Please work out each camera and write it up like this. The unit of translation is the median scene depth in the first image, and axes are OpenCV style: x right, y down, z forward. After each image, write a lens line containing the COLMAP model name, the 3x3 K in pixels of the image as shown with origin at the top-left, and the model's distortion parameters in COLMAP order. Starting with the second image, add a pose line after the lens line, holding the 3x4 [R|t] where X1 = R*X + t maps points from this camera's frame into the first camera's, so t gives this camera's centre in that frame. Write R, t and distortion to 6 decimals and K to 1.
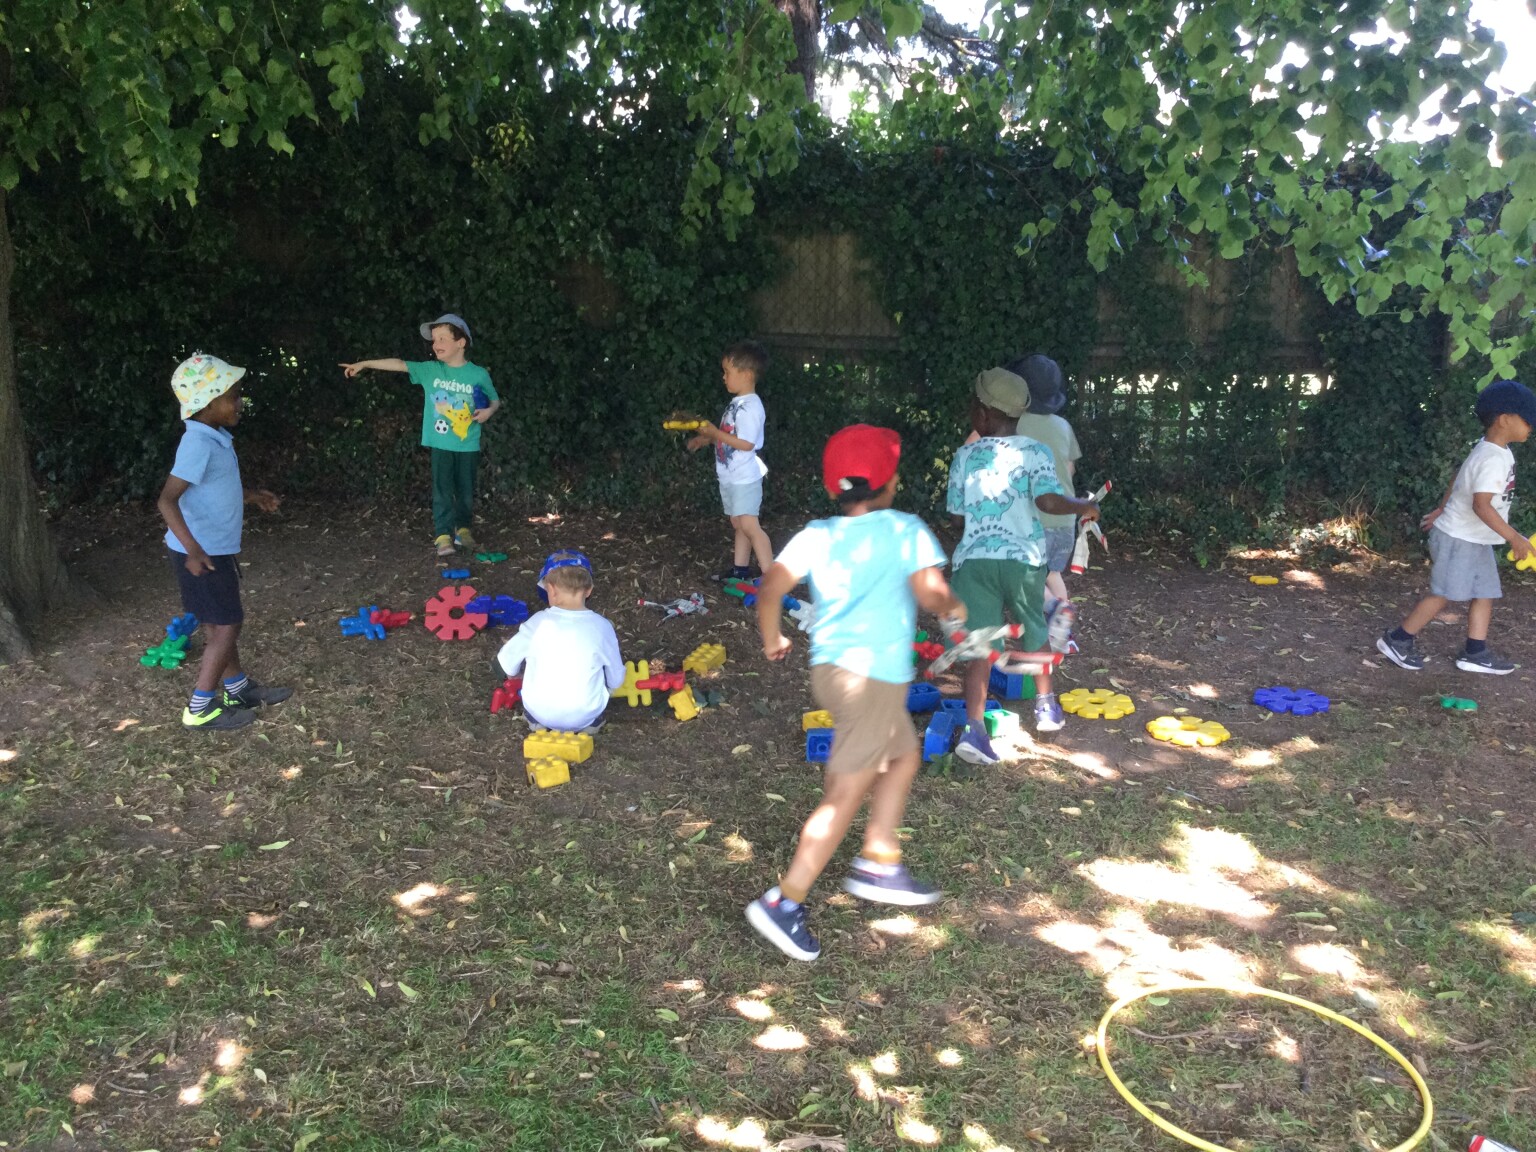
lens RADIAL K [[1392.4, 0, 764.1], [0, 1392.4, 575.1], [0, 0, 1]] dist [0.055183, -0.108262]
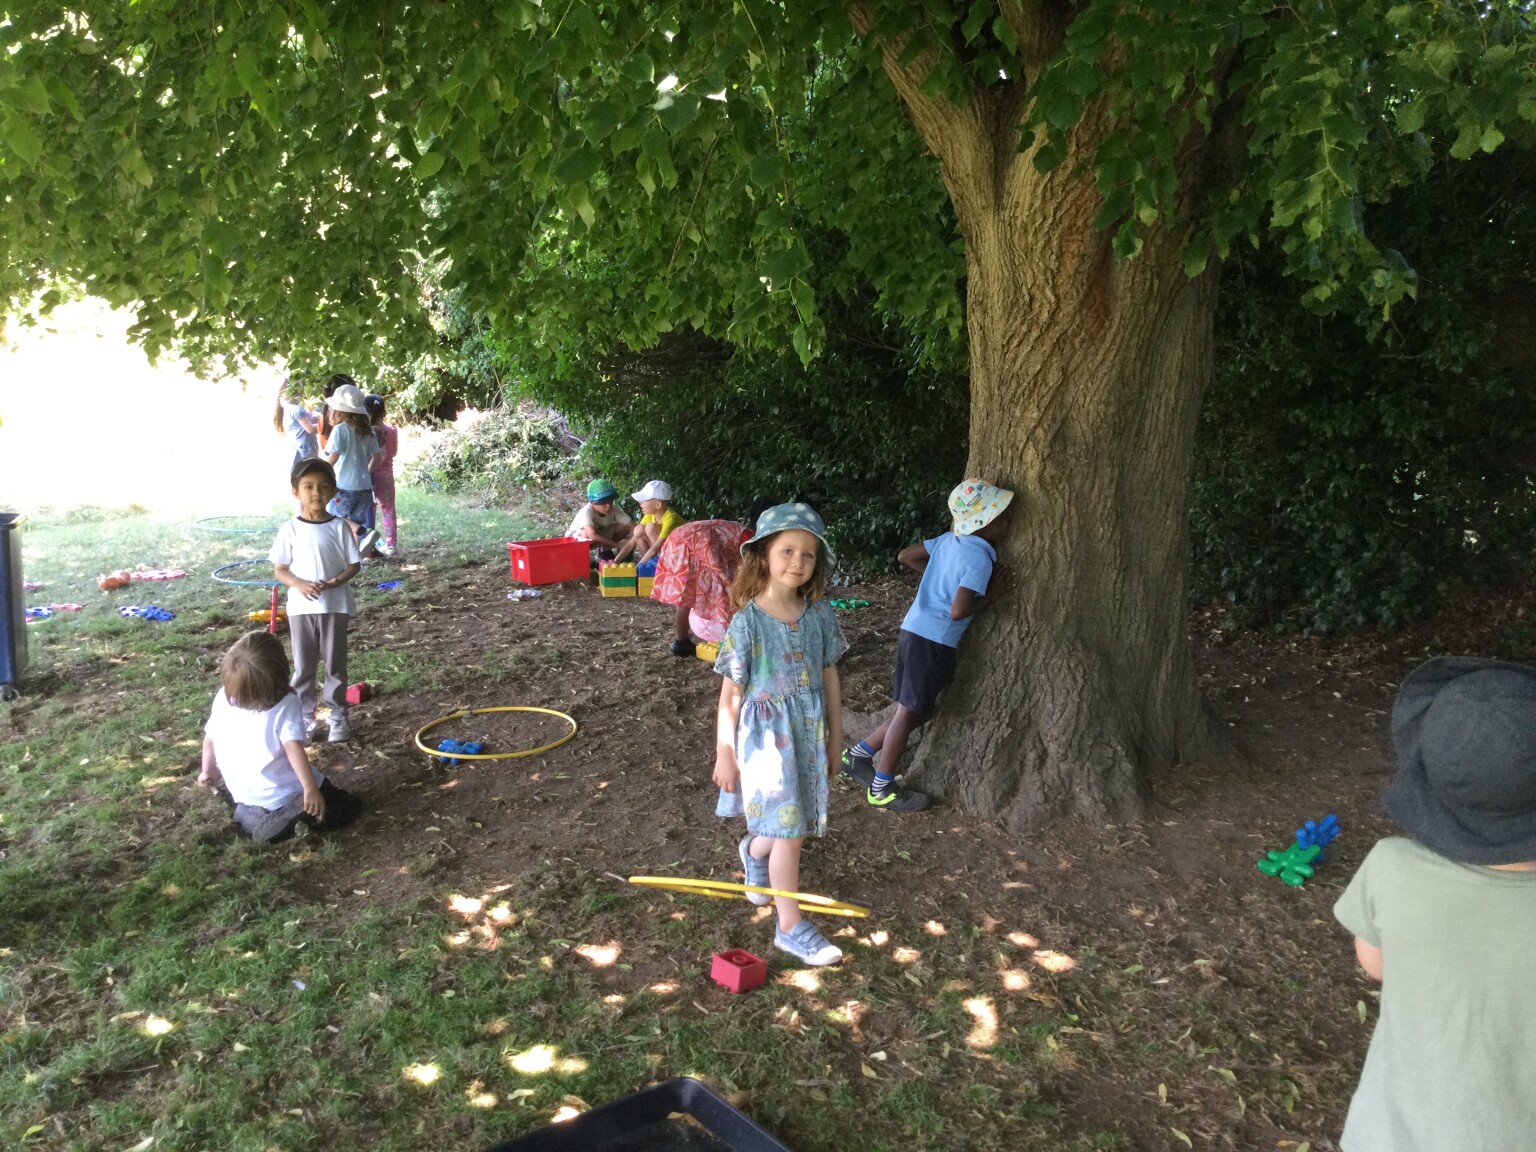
lens RADIAL K [[1392.4, 0, 762.6], [0, 1392.4, 563.8], [0, 0, 1]] dist [0.055183, -0.108262]
pose [[0.668577, 0.129303, -0.732316, -0.046184], [-0.181031, 0.983442, 0.008369, -0.043969], [0.721272, 0.126977, 0.680914, 0.154117]]
